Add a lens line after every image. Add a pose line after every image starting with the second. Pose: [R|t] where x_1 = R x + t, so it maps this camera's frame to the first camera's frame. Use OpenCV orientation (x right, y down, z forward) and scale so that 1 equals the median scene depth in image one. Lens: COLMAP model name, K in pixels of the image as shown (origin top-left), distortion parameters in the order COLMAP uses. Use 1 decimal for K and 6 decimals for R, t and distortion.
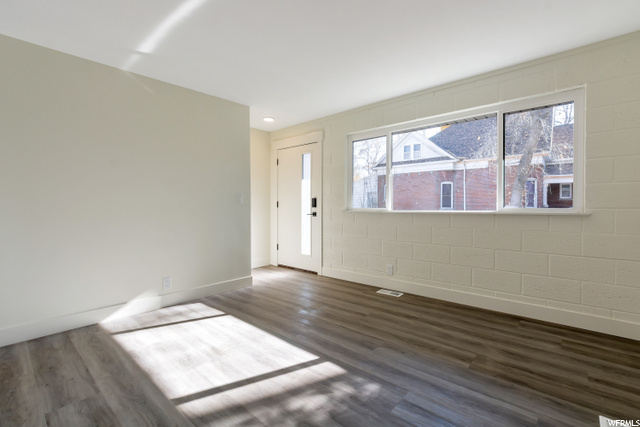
lens RADIAL K [[289.6, 0, 319.6], [0, 289.6, 208.2], [0, 0, 1]] dist [-0.000584, -0.000073]
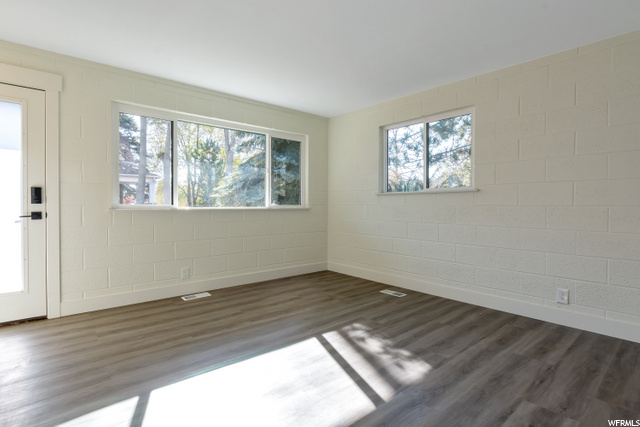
lens RADIAL K [[314.3, 0, 321.0], [0, 314.3, 204.4], [0, 0, 1]] dist [-0.000737, -0.000728]
pose [[0.137181, 0.002710, 0.990542, -0.805748], [-0.002155, 0.999995, -0.002438, -0.000495], [-0.990544, -0.001800, 0.137186, 0.535266]]
